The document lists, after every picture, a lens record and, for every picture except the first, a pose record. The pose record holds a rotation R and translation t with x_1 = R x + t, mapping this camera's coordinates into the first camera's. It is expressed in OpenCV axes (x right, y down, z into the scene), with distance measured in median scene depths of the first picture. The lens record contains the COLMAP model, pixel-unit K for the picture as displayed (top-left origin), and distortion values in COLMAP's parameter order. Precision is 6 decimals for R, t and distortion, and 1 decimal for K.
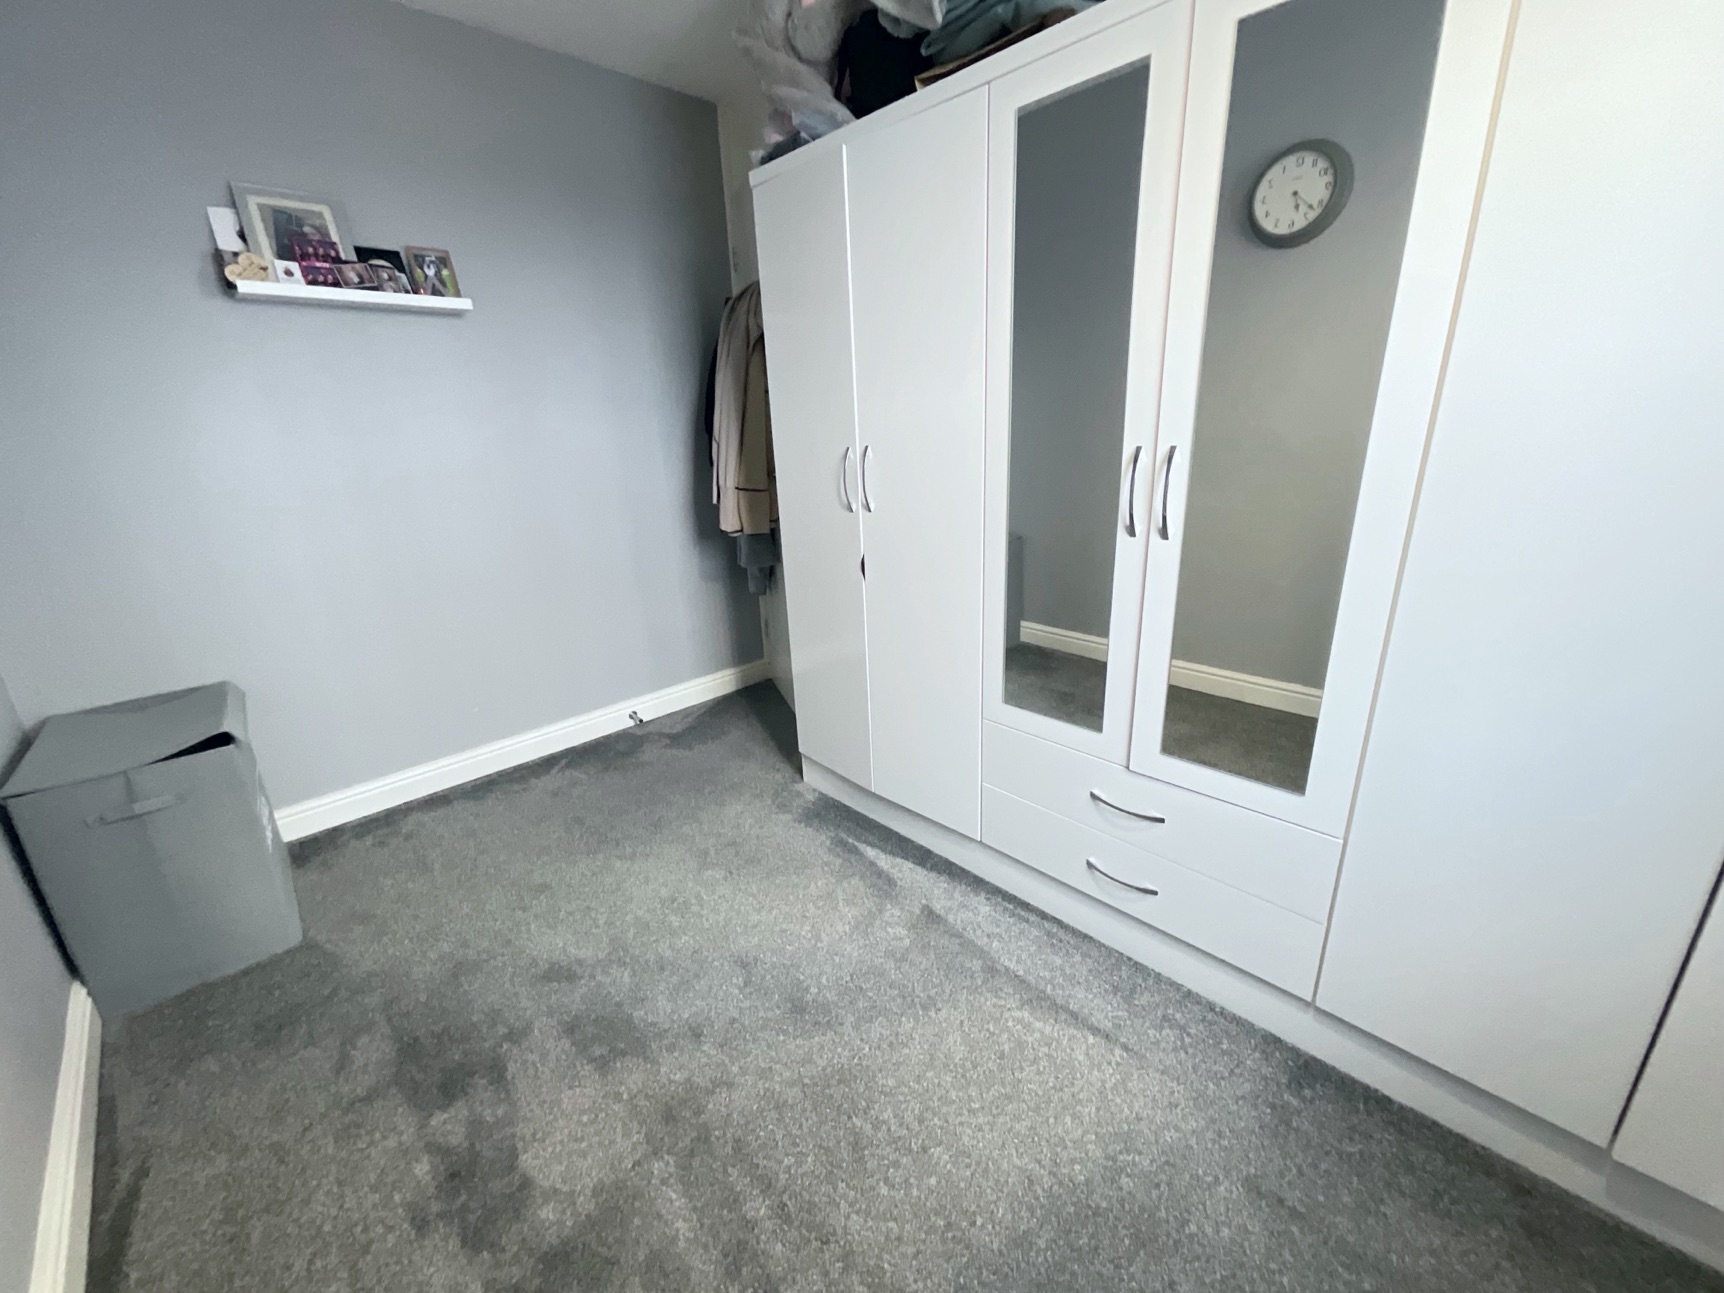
lens RADIAL K [[698.0, 0, 858.1], [0, 698.0, 646.1], [0, 0, 1]] dist [-0.003841, 0.000675]
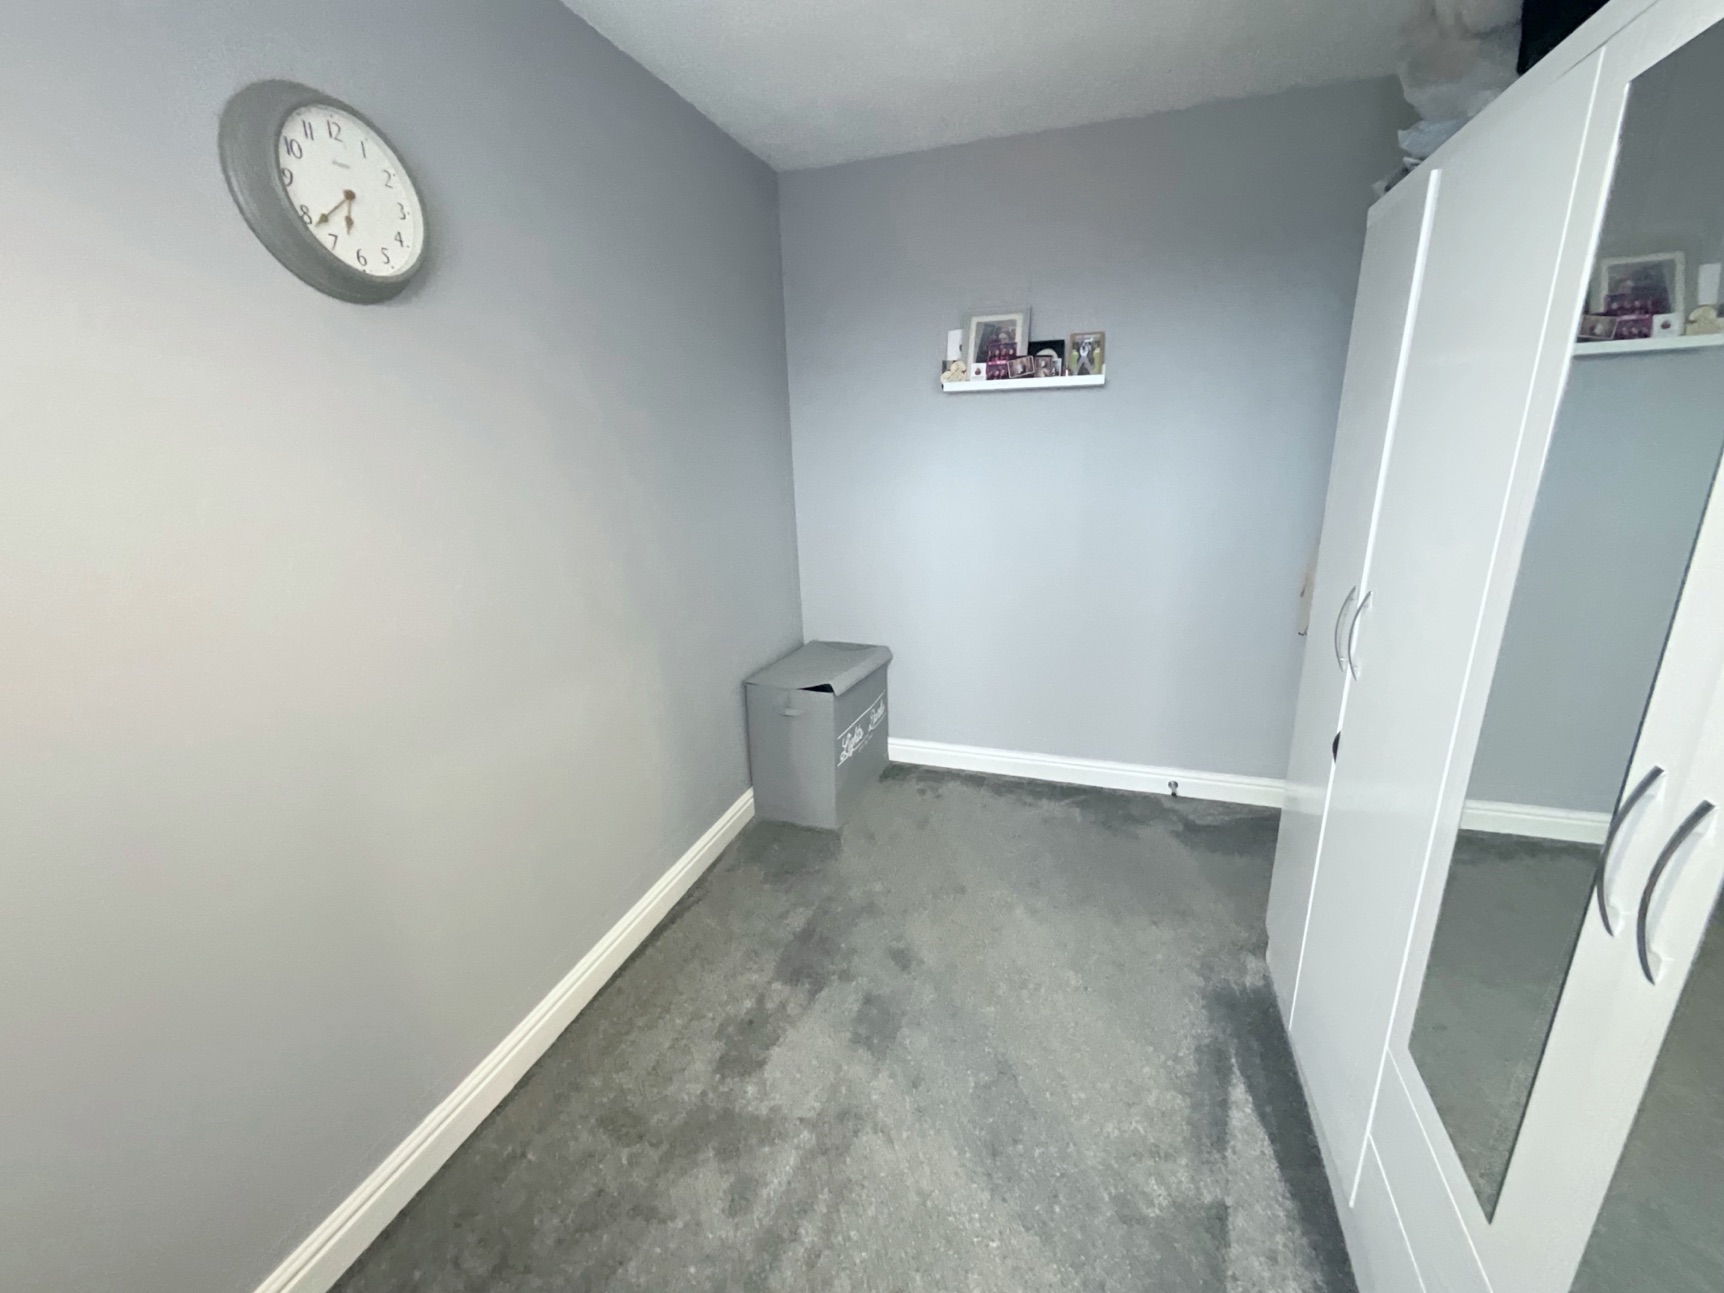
lens RADIAL K [[698.0, 0, 860.9], [0, 698.0, 643.4], [0, 0, 1]] dist [-0.003841, 0.000675]
pose [[0.459446, 0.274252, -0.844805, 0.361196], [-0.258539, 0.951245, 0.168199, -0.209234], [0.849745, 0.141136, 0.507951, 0.201082]]
